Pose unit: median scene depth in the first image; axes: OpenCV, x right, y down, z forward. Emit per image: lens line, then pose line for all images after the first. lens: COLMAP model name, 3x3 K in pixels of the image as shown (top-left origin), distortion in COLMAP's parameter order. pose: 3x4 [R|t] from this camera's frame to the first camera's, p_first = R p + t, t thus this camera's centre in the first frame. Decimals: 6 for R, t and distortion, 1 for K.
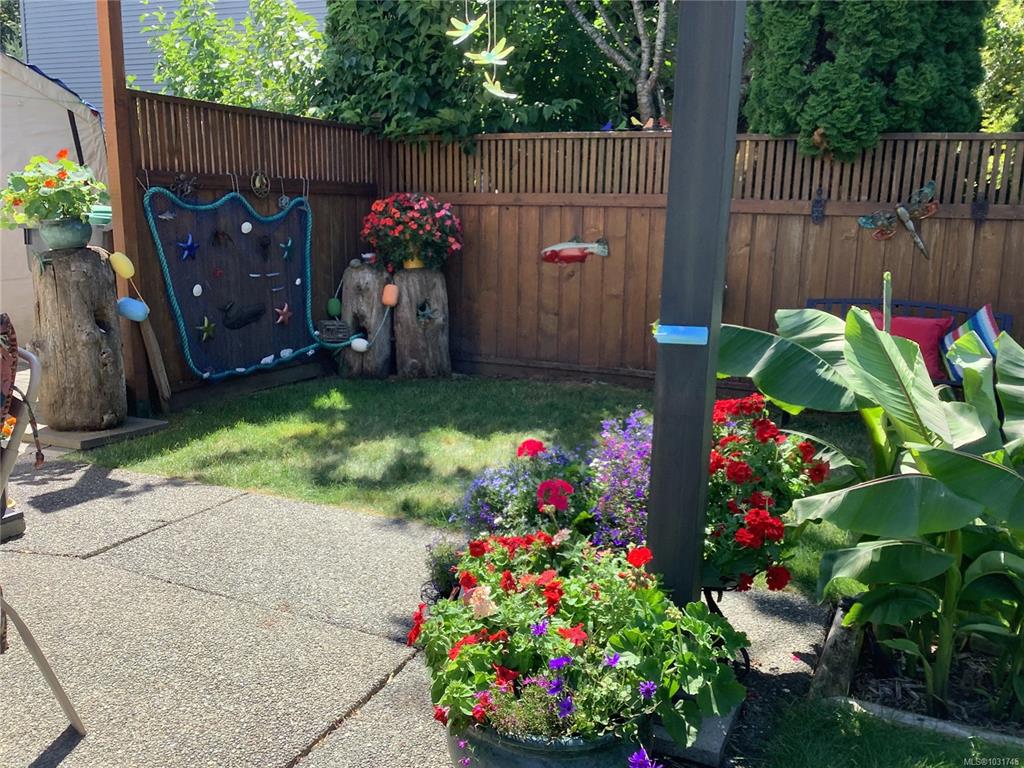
lens RADIAL K [[916.8, 0, 513.4], [0, 916.8, 386.7], [0, 0, 1]] dist [0.092049, -0.154554]
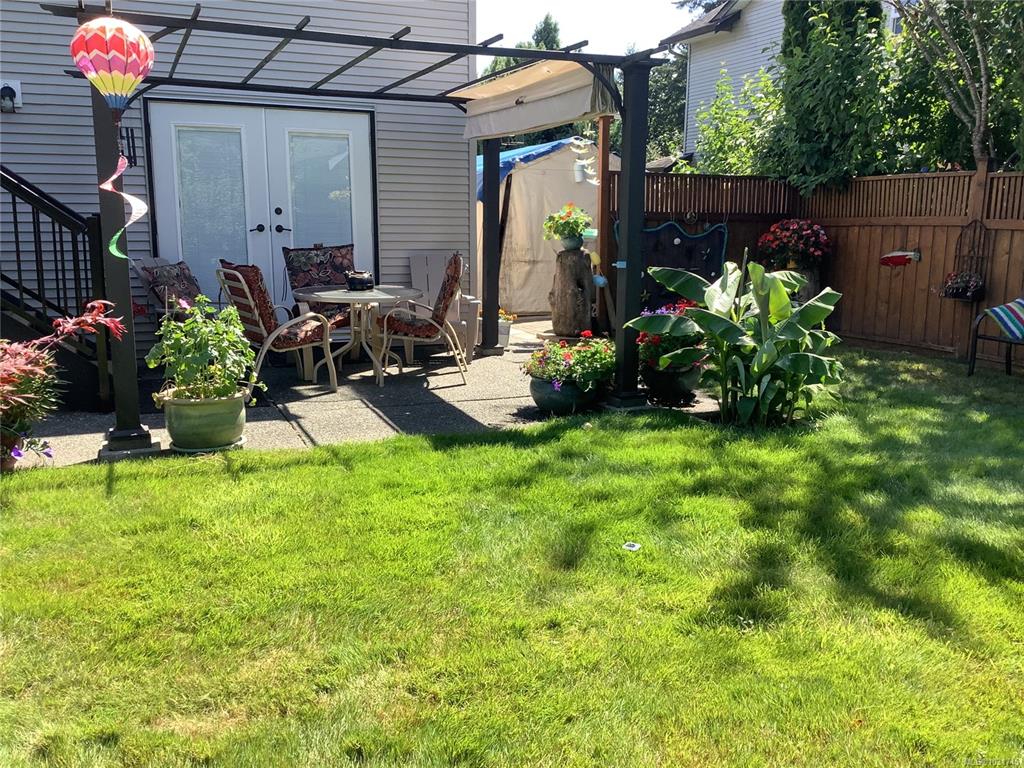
lens RADIAL K [[916.8, 0, 510.9], [0, 916.8, 387.0], [0, 0, 1]] dist [0.092049, -0.154554]
pose [[0.730866, 0.104361, -0.674495, 0.631792], [-0.129529, 0.991490, 0.013054, 0.110736], [0.670118, 0.077826, 0.738164, -0.442619]]
